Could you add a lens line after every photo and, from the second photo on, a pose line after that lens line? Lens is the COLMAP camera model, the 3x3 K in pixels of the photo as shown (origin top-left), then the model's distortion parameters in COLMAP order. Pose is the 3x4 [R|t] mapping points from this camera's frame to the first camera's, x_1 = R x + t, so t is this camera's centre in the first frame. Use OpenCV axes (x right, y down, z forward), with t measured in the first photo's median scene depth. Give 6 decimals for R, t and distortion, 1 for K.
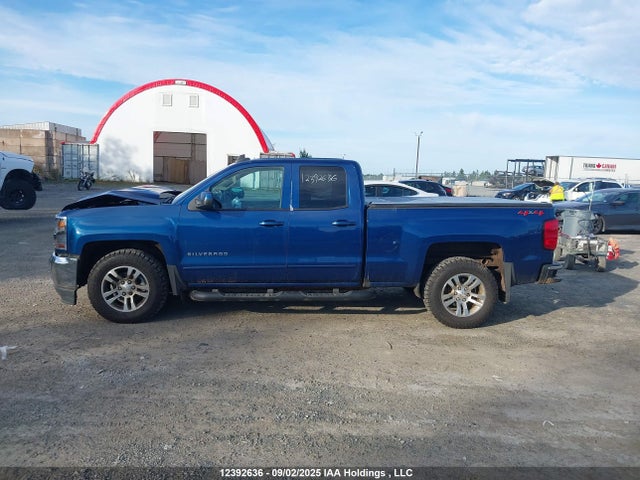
lens RADIAL K [[511.5, 0, 320.0], [0, 511.5, 240.0], [0, 0, 1]] dist [0.011815, -0.008565]
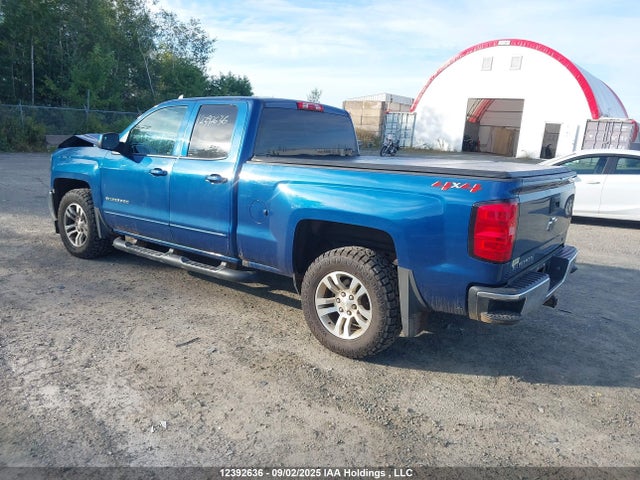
lens RADIAL K [[511.5, 0, 320.0], [0, 511.5, 240.0], [0, 0, 1]] dist [0.011815, -0.008565]
pose [[0.746785, 0.145705, -0.648908, 0.129615], [-0.113829, 0.989311, 0.091140, -0.005511], [0.655252, 0.005803, 0.755388, 0.097486]]
